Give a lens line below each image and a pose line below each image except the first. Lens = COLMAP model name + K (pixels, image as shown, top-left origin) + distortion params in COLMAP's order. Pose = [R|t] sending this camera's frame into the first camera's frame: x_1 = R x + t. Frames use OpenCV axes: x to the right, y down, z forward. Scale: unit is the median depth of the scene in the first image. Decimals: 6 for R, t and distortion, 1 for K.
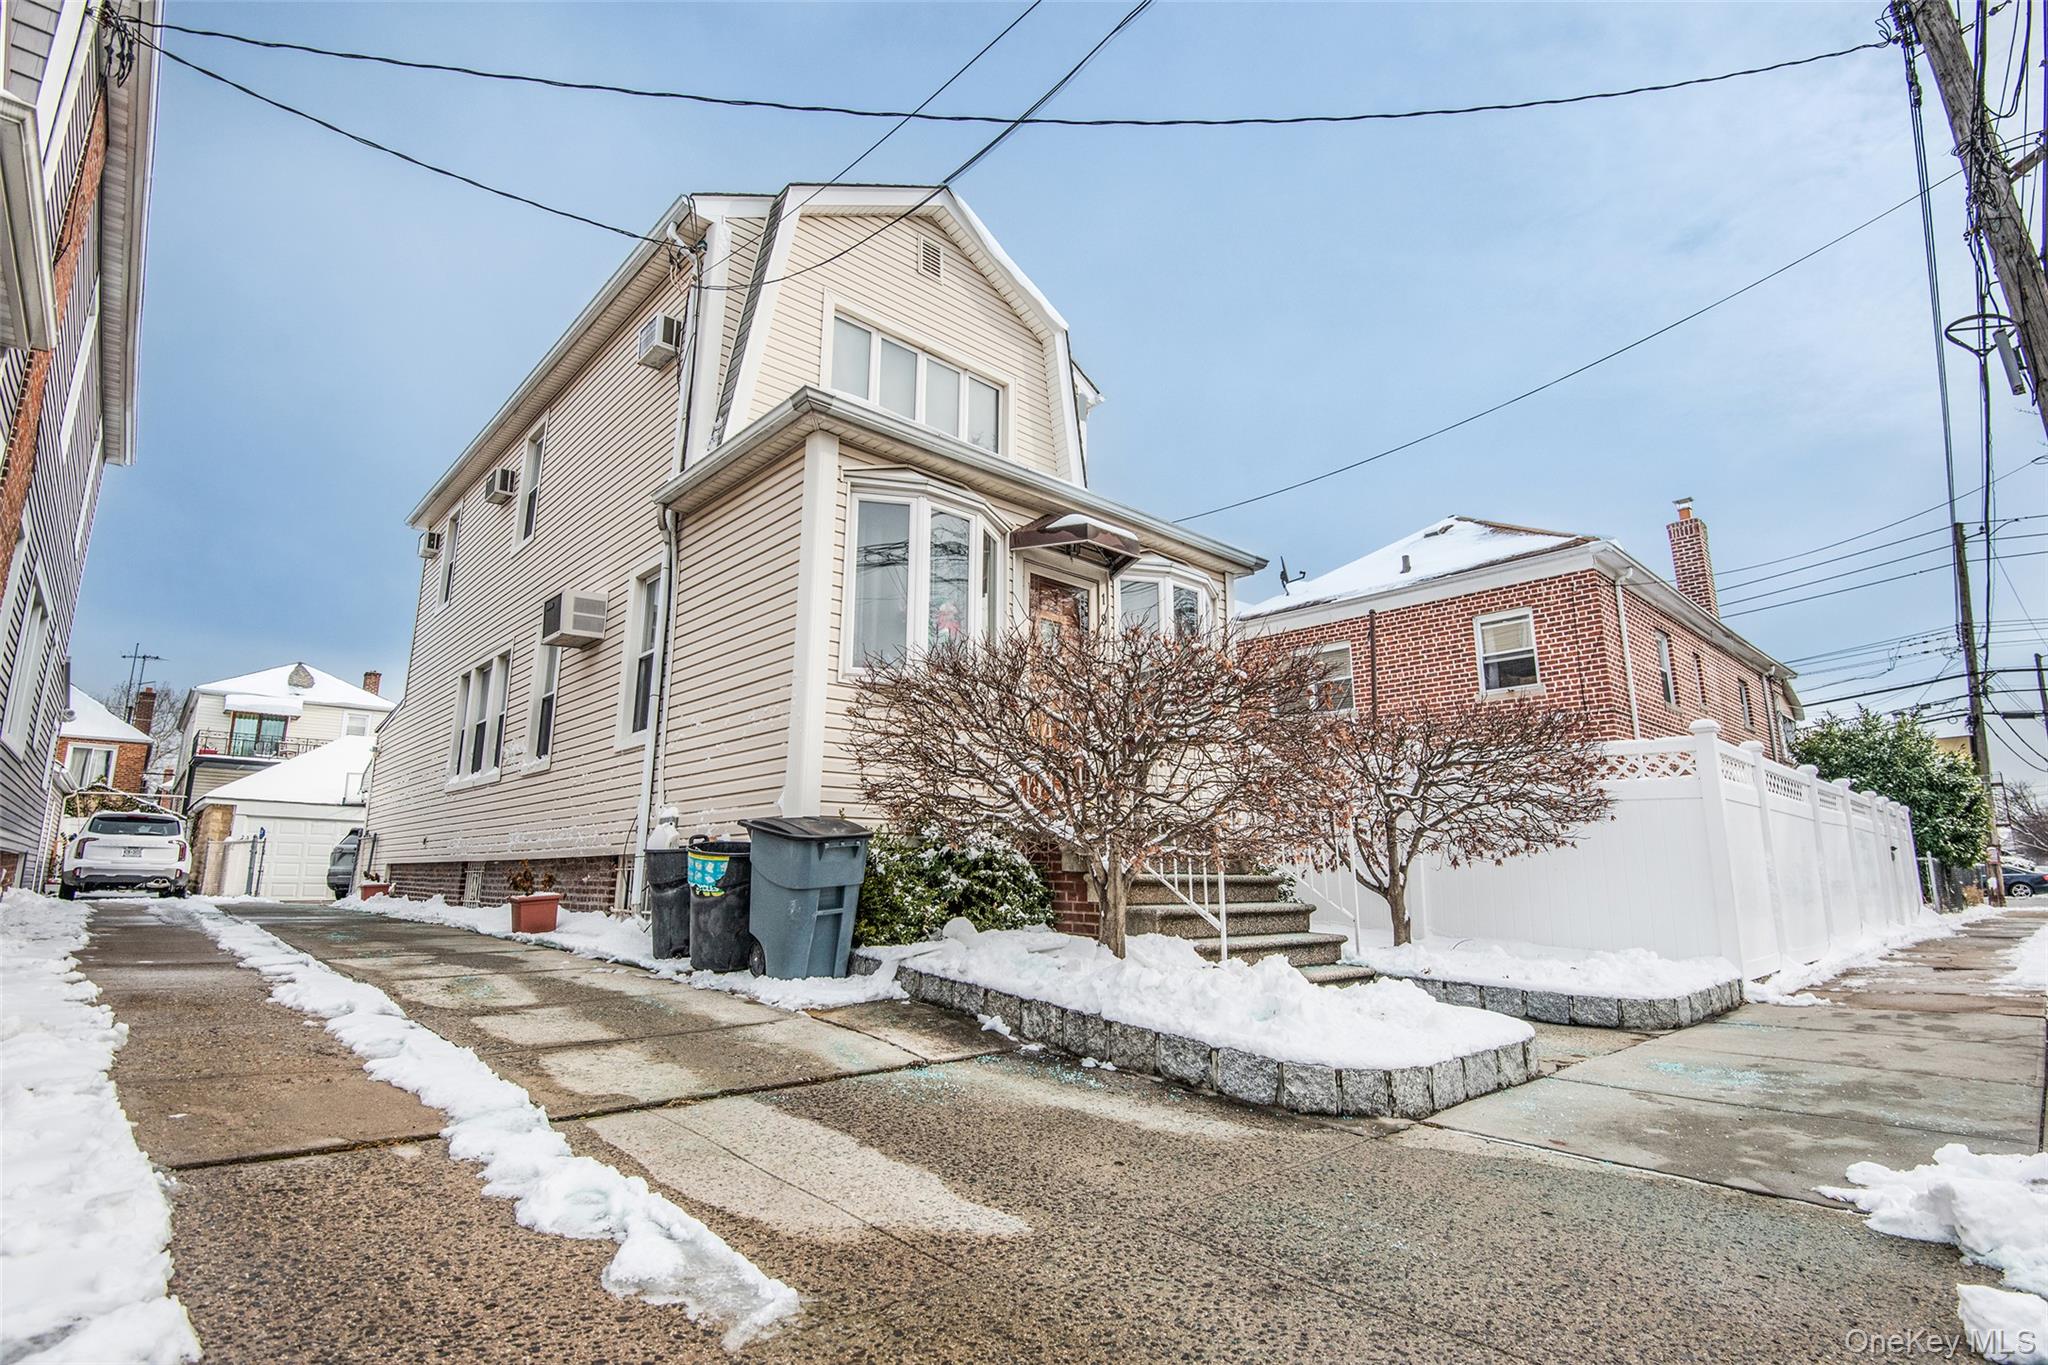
lens RADIAL K [[978.7, 0, 1024.0], [0, 978.7, 682.5], [0, 0, 1]] dist [-0.026849, -0.000095]
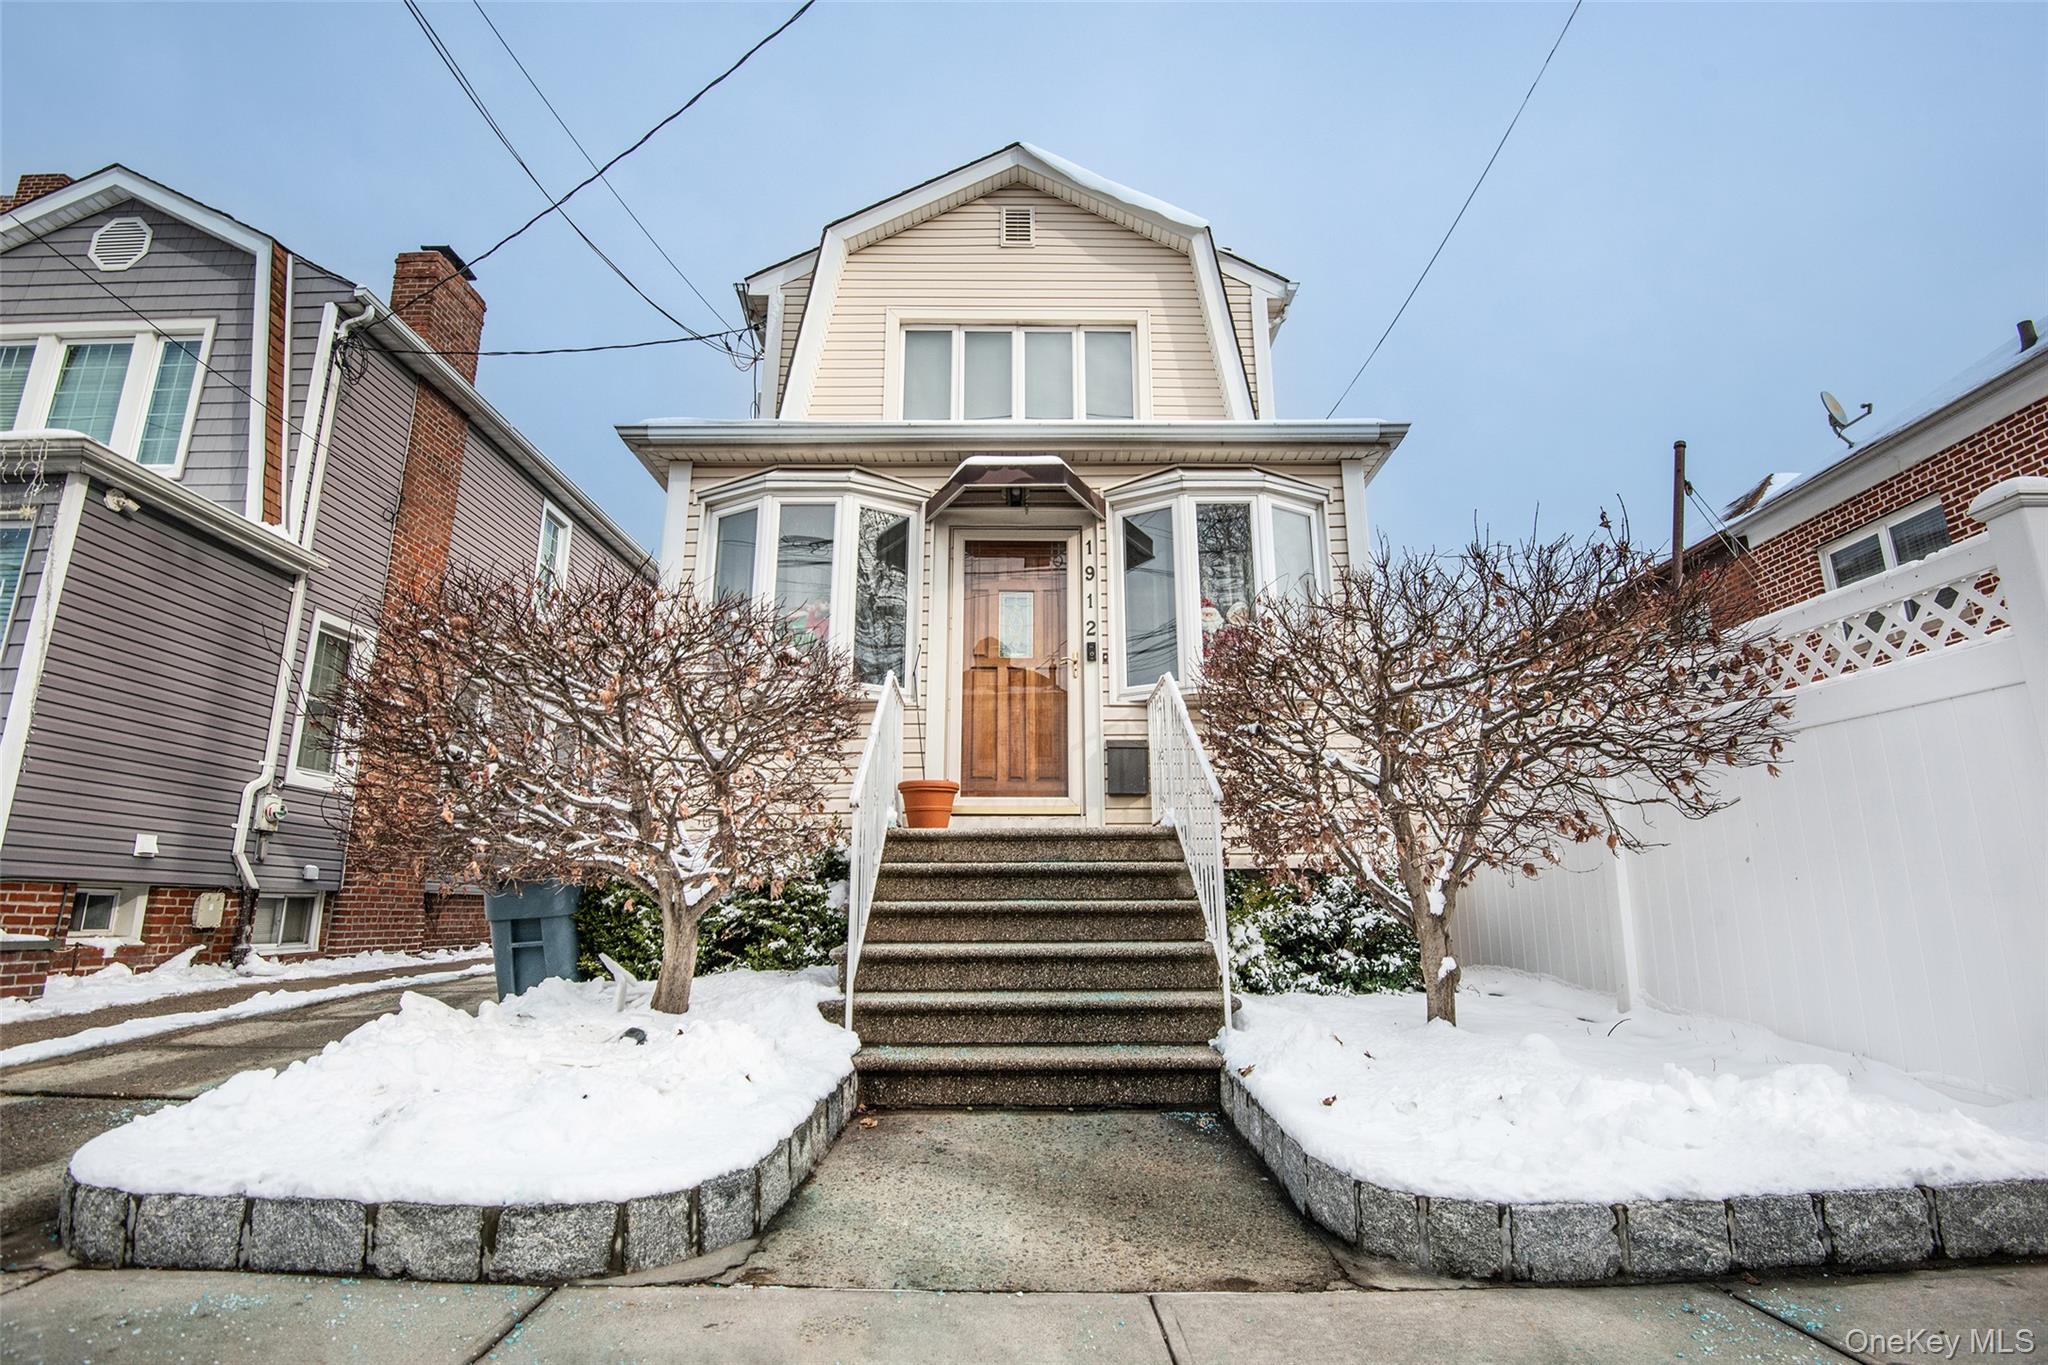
lens RADIAL K [[978.7, 0, 1024.0], [0, 978.7, 682.5], [0, 0, 1]] dist [-0.026849, -0.000095]
pose [[0.741882, -0.159263, -0.651342, 0.562690], [0.138956, 0.986813, -0.083019, 0.082939], [0.655974, -0.028917, 0.754229, 0.394840]]
